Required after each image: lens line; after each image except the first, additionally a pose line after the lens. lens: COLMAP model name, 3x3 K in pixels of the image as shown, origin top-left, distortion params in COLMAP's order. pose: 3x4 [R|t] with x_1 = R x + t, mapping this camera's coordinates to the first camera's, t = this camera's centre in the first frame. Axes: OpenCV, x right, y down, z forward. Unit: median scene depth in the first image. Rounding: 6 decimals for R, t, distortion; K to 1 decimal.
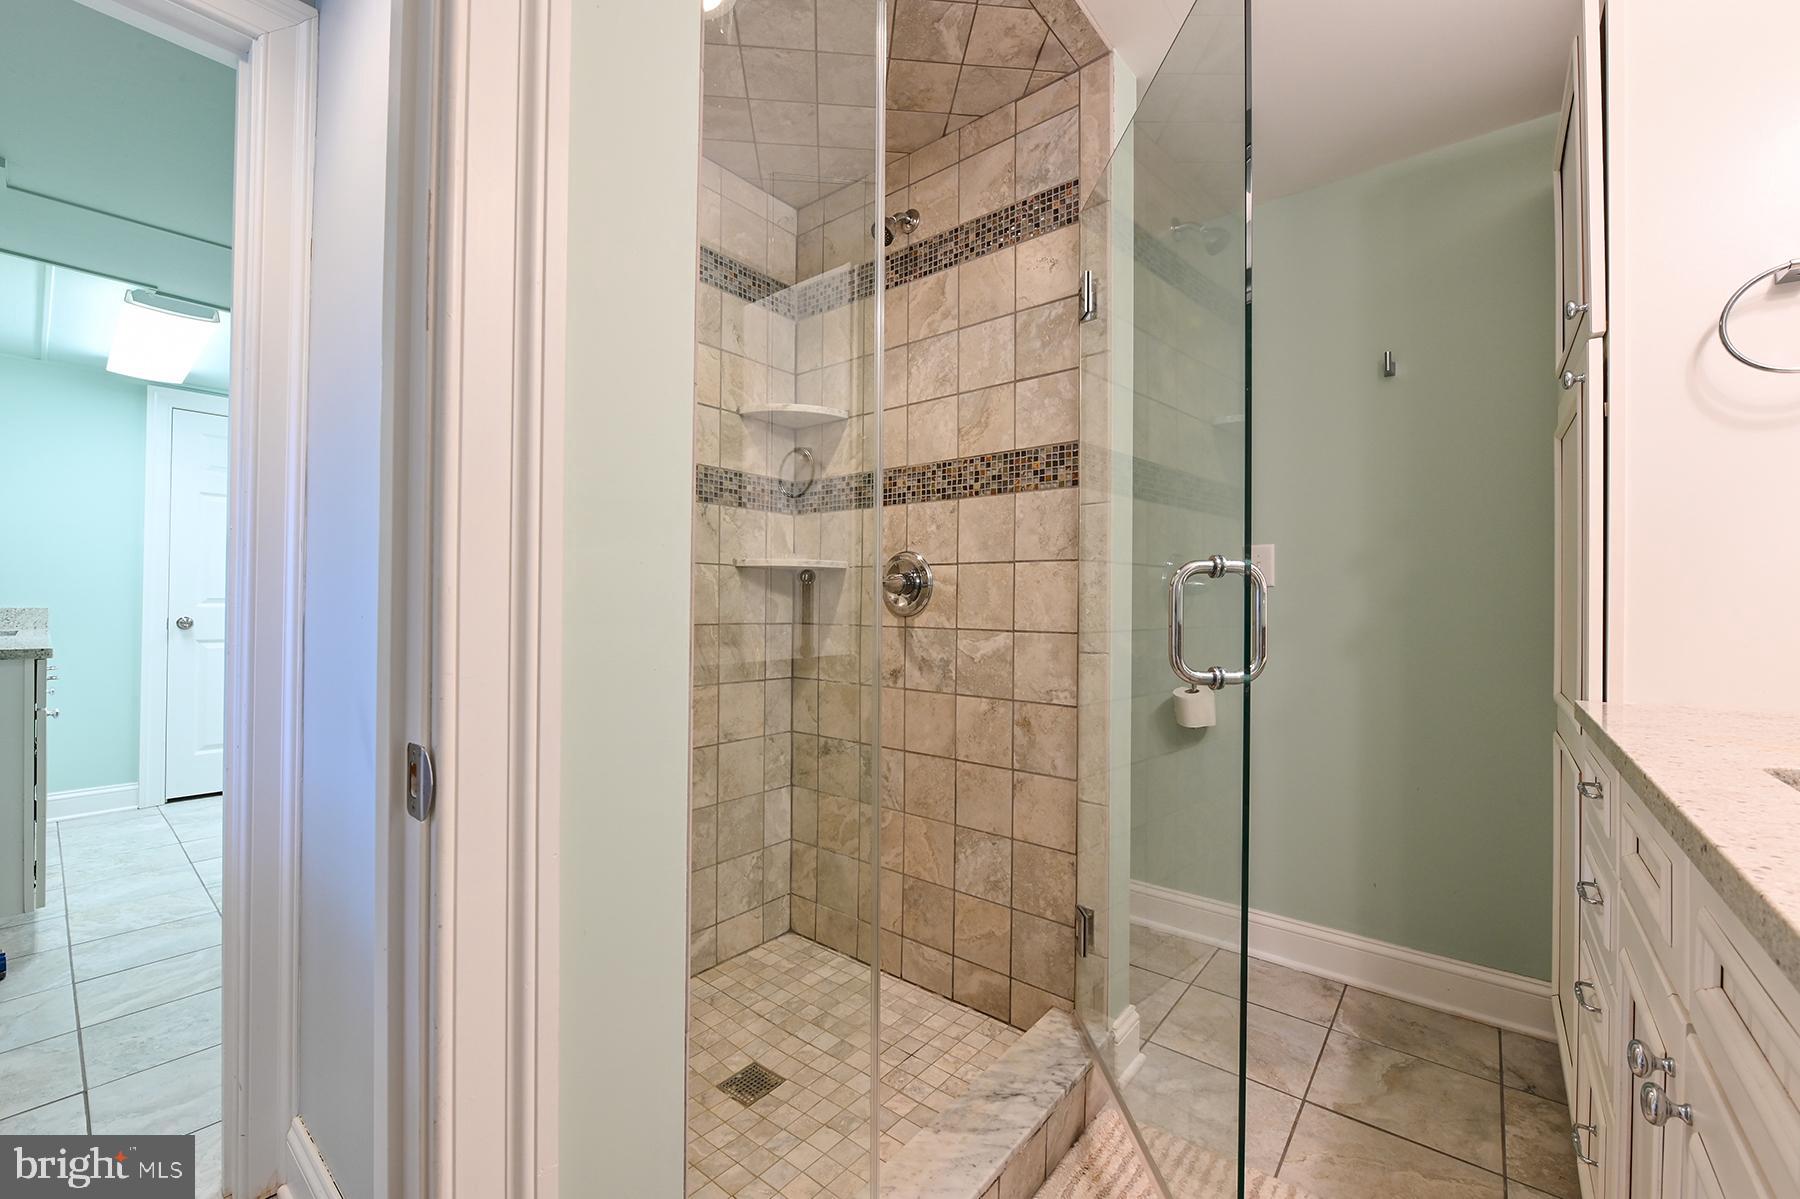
lens RADIAL K [[721.7, 0, 892.8], [0, 721.7, 601.4], [0, 0, 1]] dist [-0.004204, -0.000436]
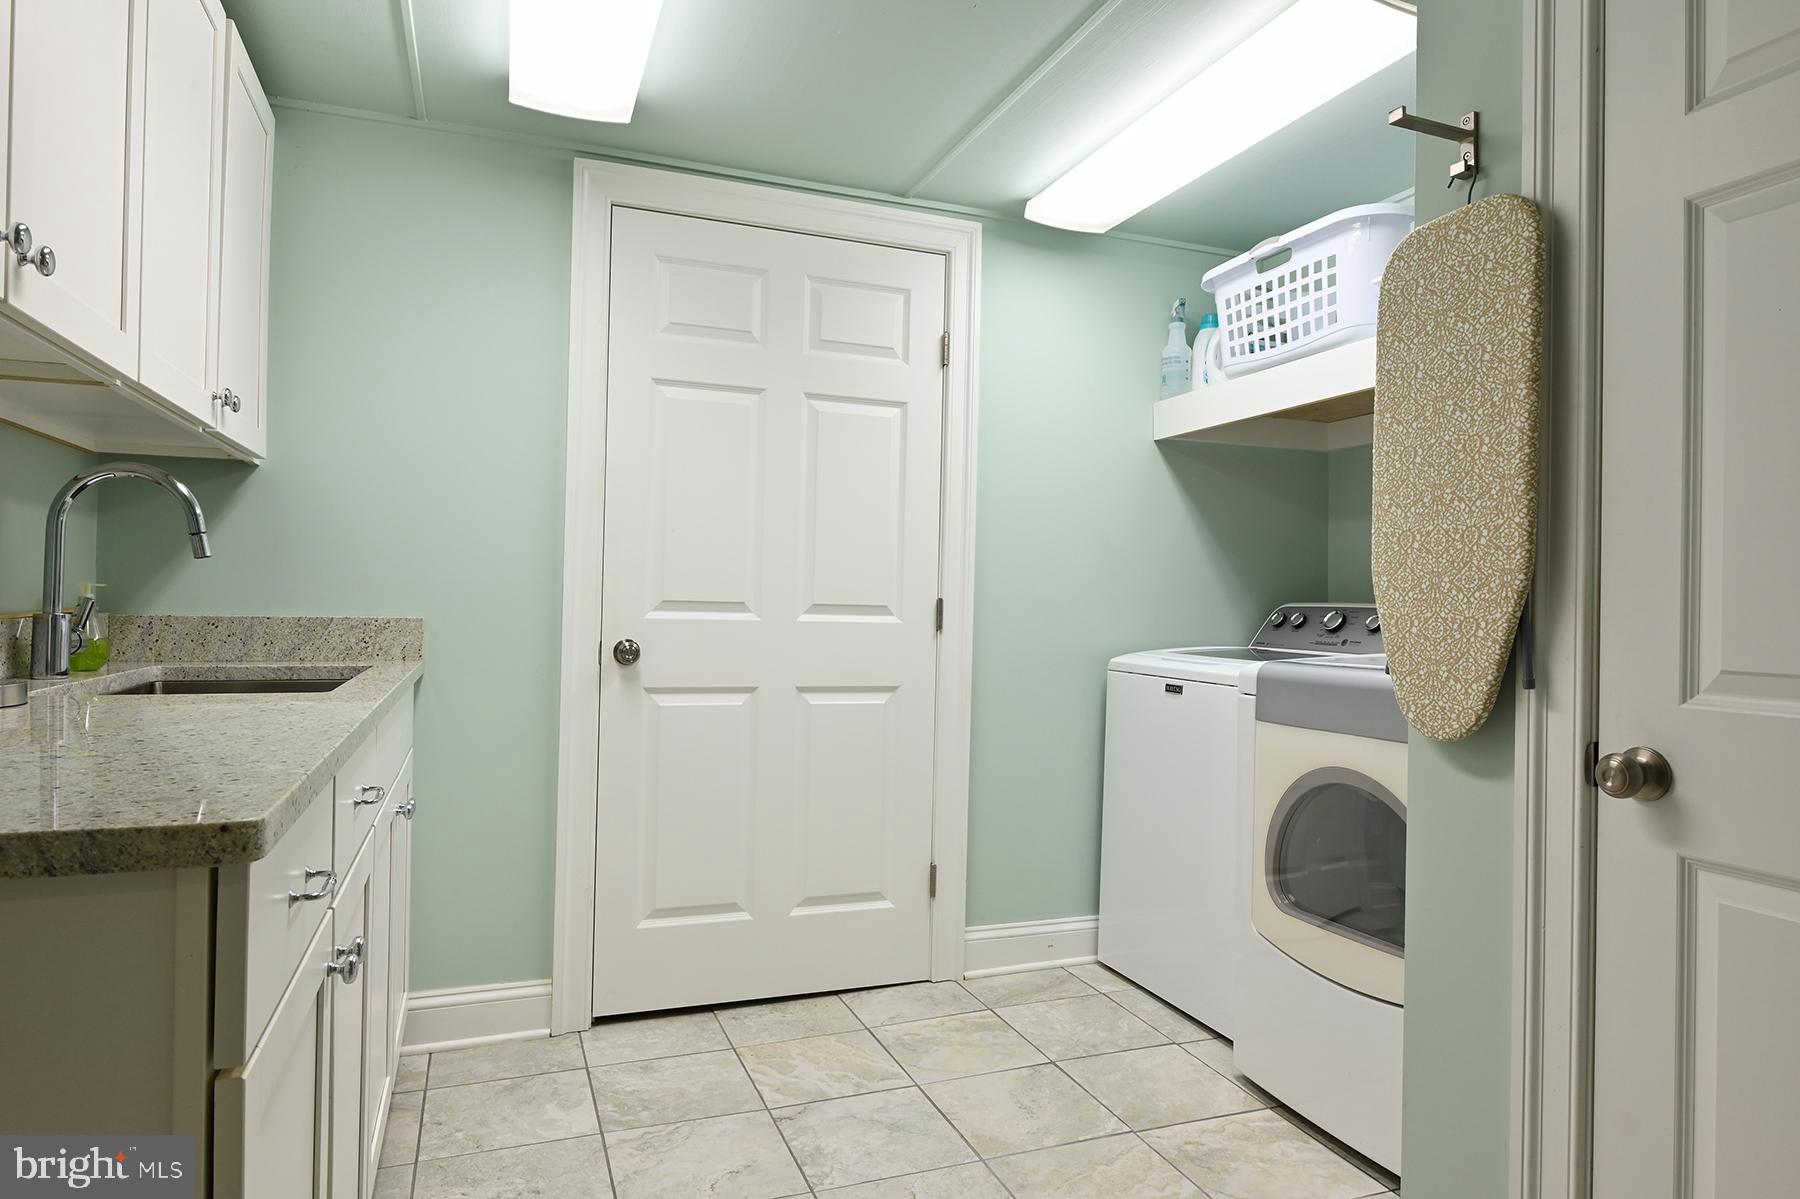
lens RADIAL K [[1085.9, 0, 903.9], [0, 1085.9, 597.9], [0, 0, 1]] dist [0.005526, 0.000721]
pose [[0.875424, 0.005488, -0.483324, -0.493762], [-0.009977, 0.999928, -0.006716, -0.002964], [0.483252, 0.010701, 0.875416, 0.474380]]
